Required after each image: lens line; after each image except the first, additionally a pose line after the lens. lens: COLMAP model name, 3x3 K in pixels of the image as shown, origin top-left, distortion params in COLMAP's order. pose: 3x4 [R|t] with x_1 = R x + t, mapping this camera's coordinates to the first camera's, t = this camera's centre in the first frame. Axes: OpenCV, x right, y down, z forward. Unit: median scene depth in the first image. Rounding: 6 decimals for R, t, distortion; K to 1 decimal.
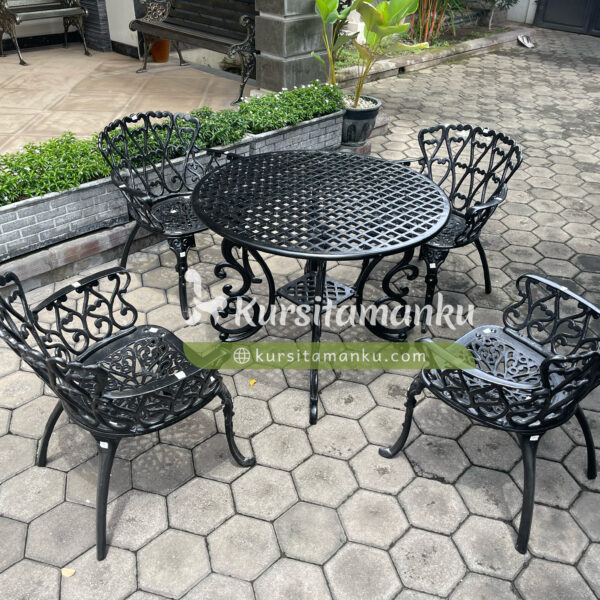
lens RADIAL K [[630.7, 0, 288.2], [0, 630.7, 298.7], [0, 0, 1]] dist [0.054205, -0.030027]
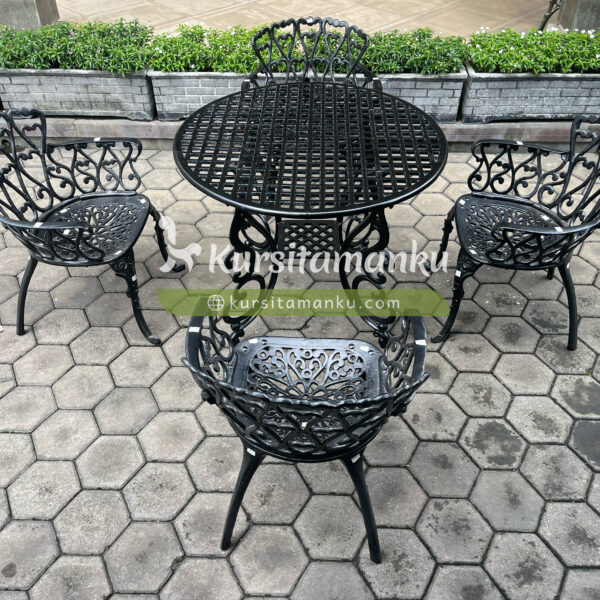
lens RADIAL K [[630.7, 0, 288.2], [0, 630.7, 298.7], [0, 0, 1]] dist [0.054205, -0.030027]
pose [[0.674562, 0.462050, -0.575739, 0.538338], [-0.375568, 0.886229, 0.271197, -0.155228], [0.635543, 0.033290, 0.771348, 0.204504]]
